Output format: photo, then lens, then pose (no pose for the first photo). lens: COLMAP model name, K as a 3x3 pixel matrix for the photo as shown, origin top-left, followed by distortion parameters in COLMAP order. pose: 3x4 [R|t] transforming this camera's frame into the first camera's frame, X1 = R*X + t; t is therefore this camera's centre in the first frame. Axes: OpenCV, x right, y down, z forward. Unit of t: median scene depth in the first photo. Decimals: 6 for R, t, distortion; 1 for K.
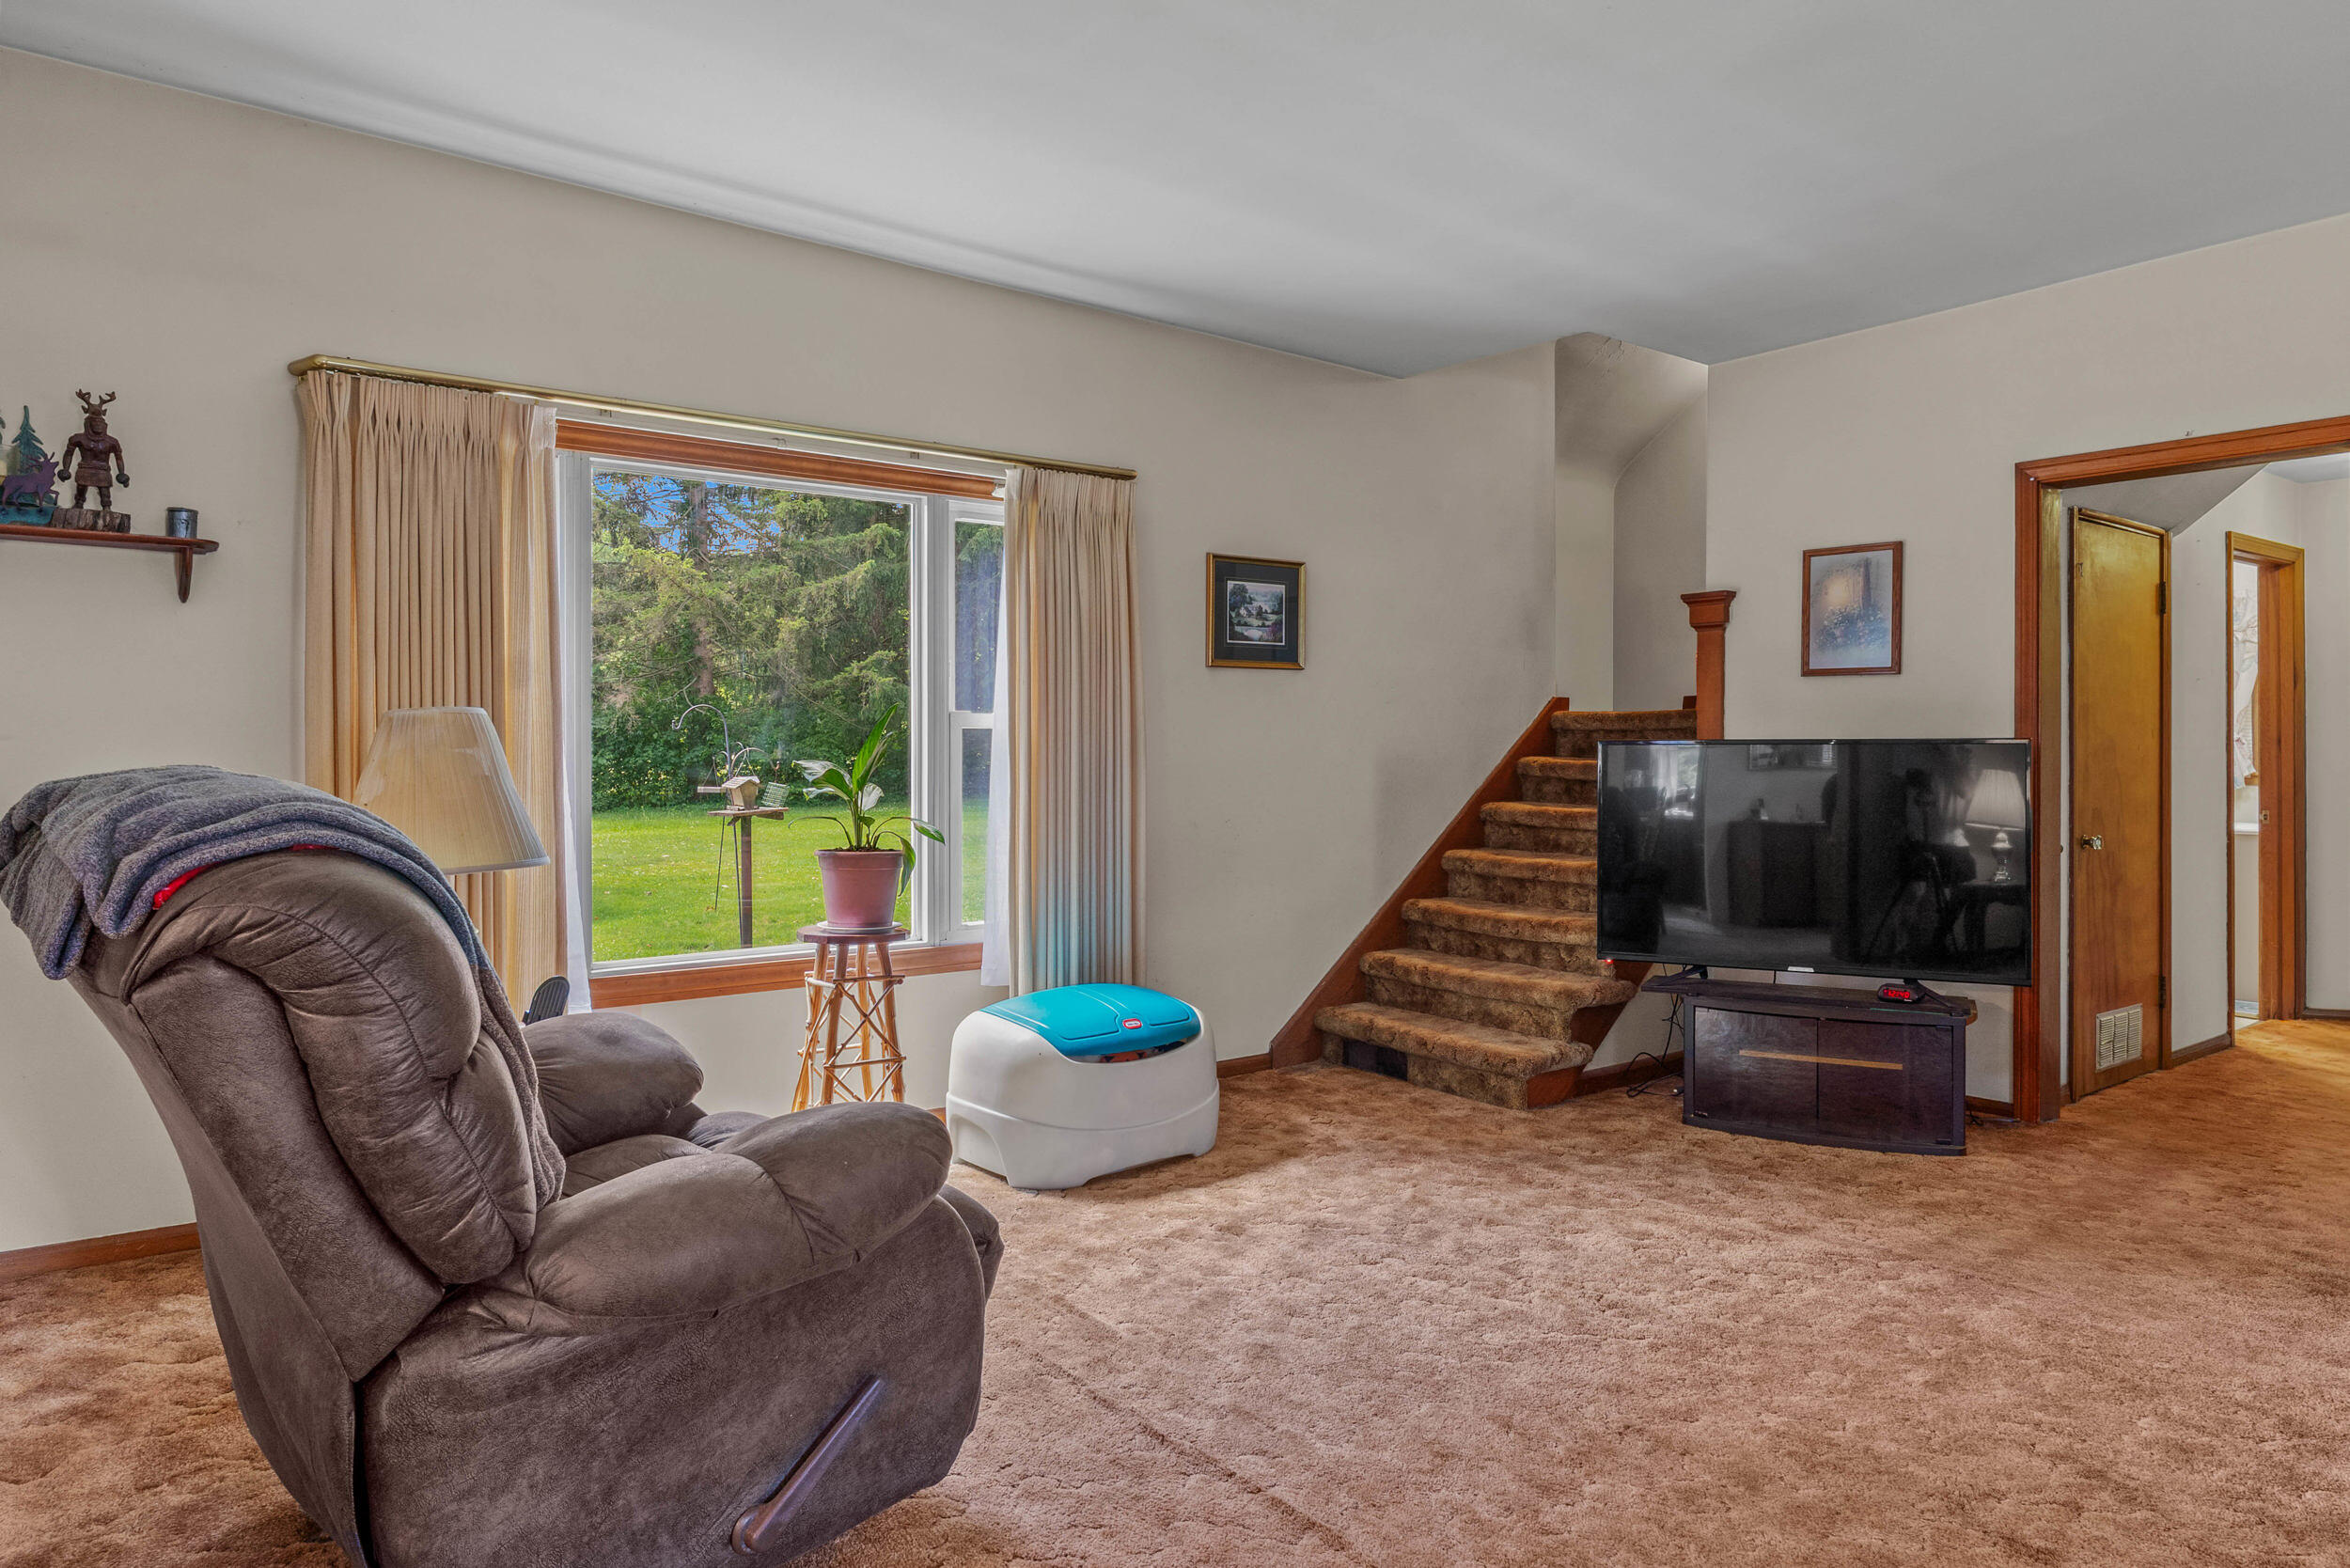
lens RADIAL K [[1448.5, 0, 1174.7], [0, 1448.5, 763.4], [0, 0, 1]] dist [0.005313, 0.001119]
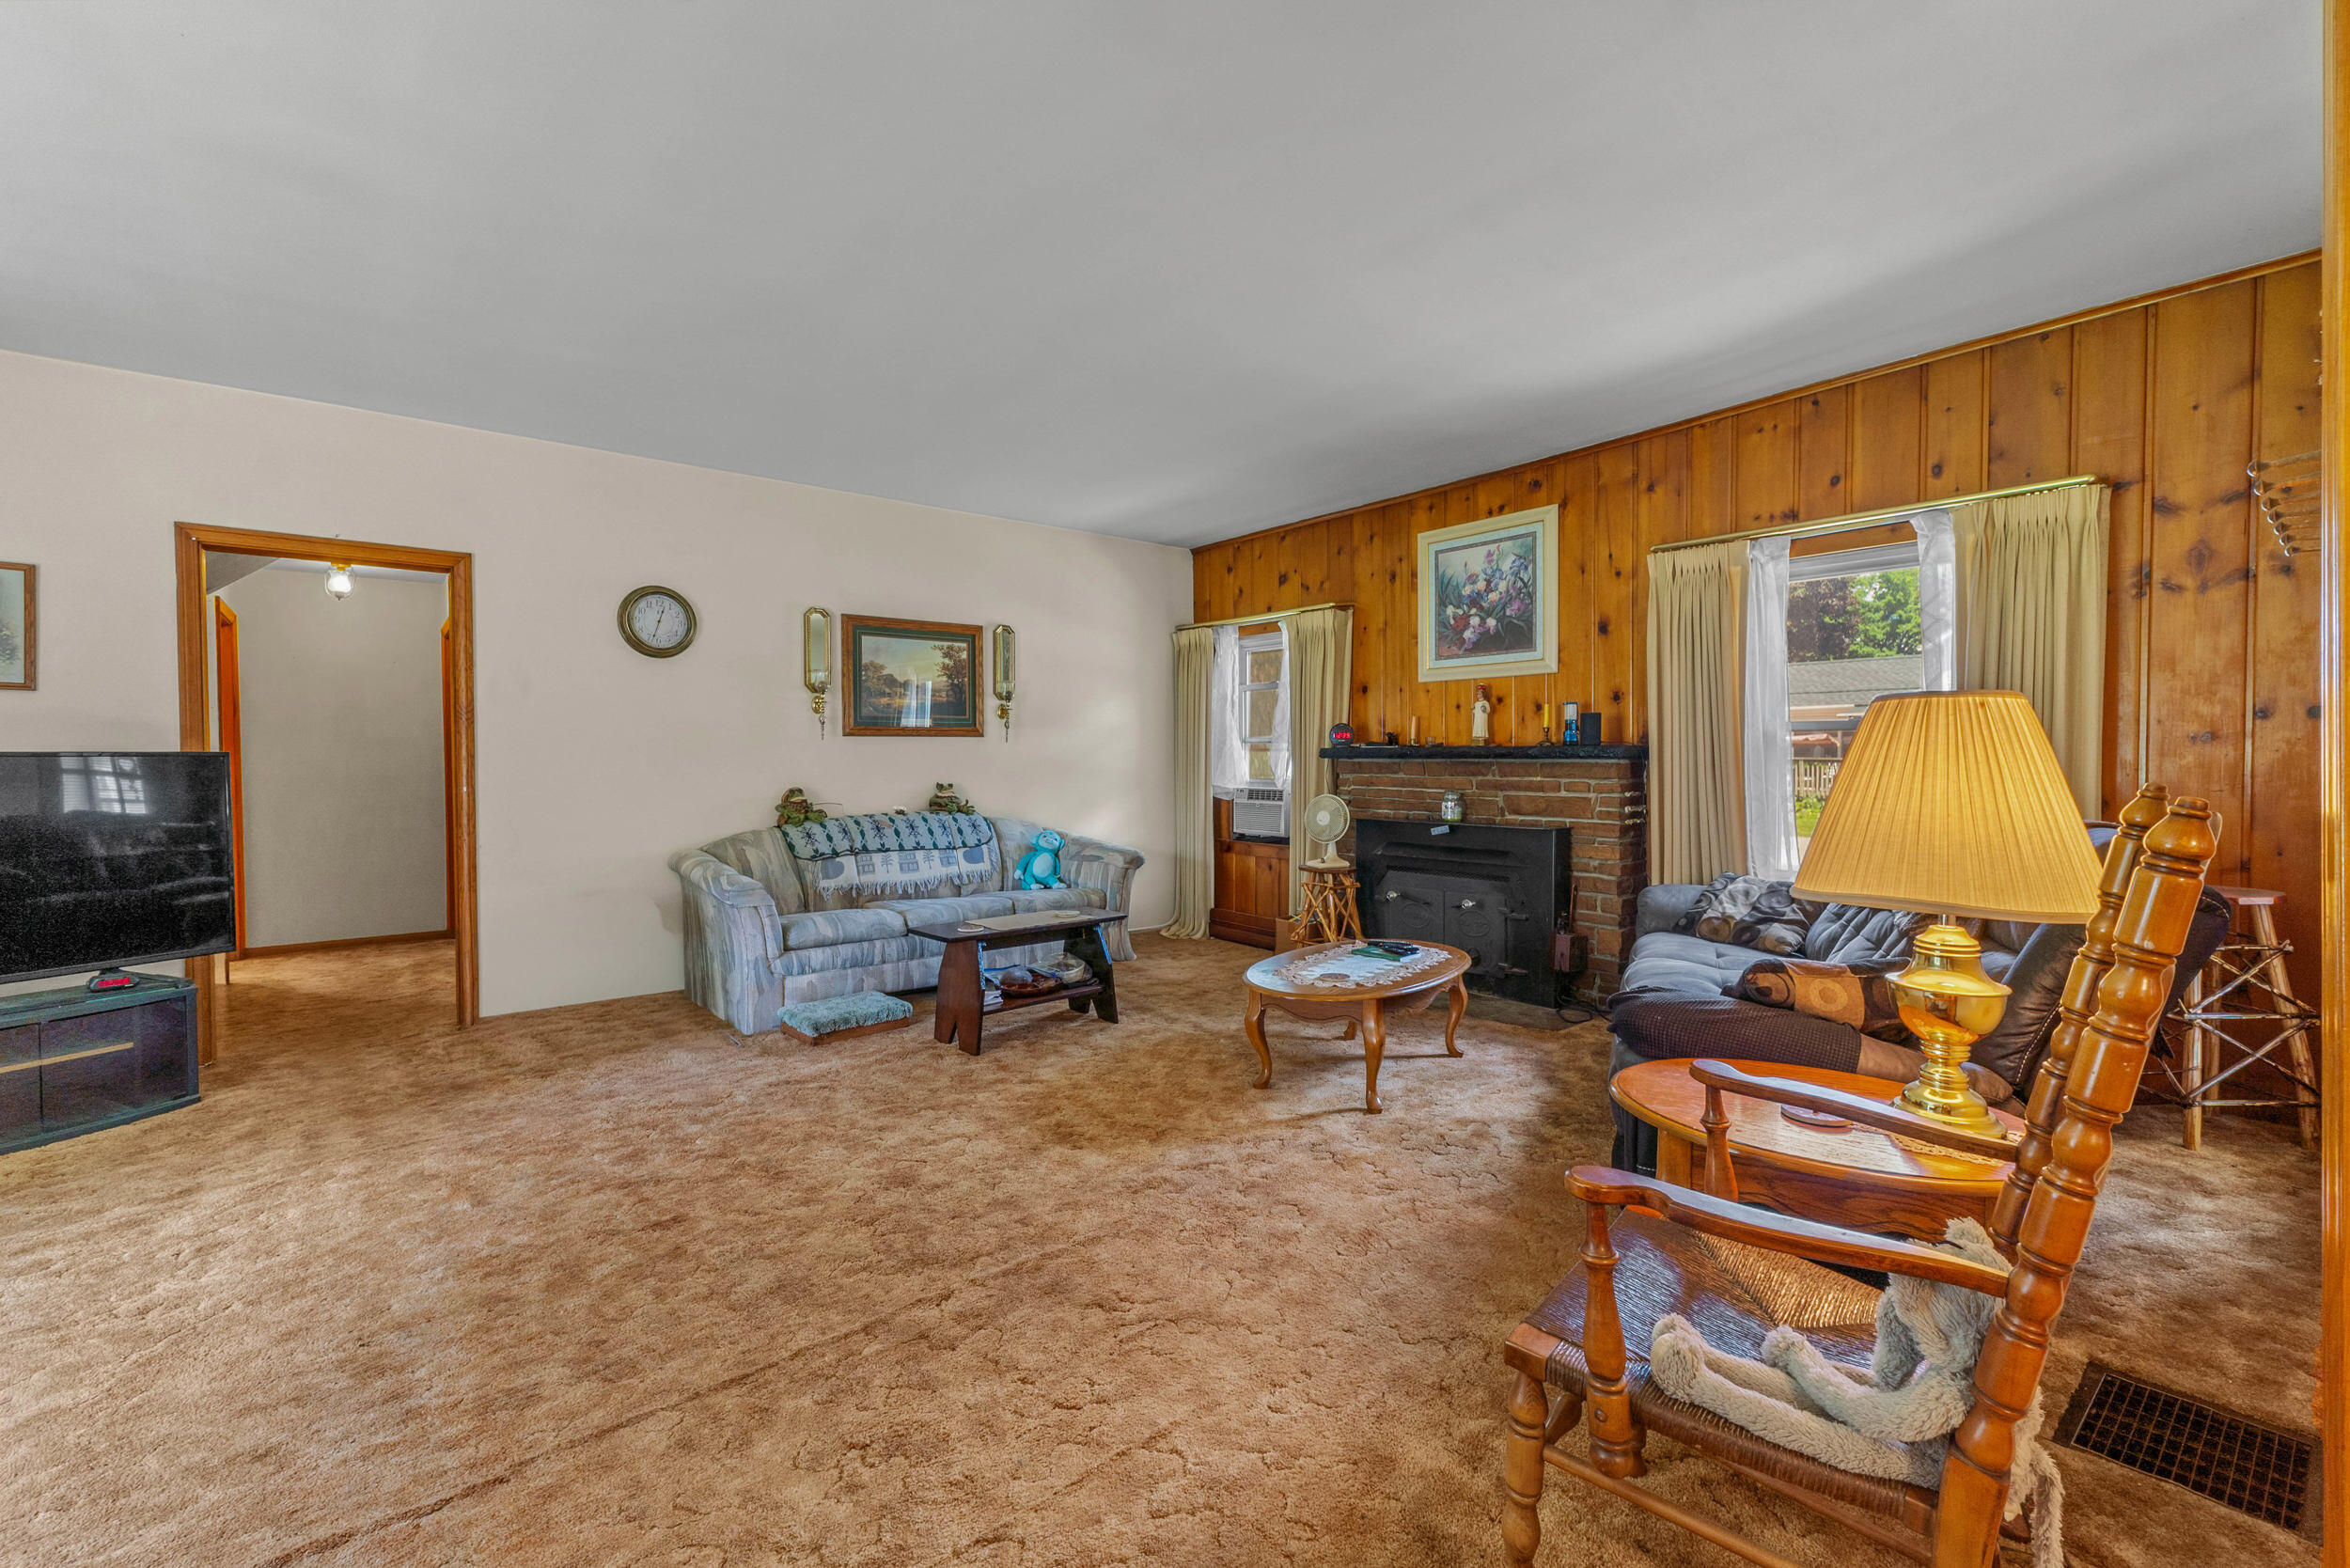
lens RADIAL K [[1021.1, 0, 1183.0], [0, 1021.1, 778.9], [0, 0, 1]] dist [-0.001122, -0.000119]
pose [[-0.073552, -0.017094, 0.997145, -0.438639], [0.015068, 0.999720, 0.018250, 0.002740], [-0.997178, 0.016368, -0.073274, 0.317762]]
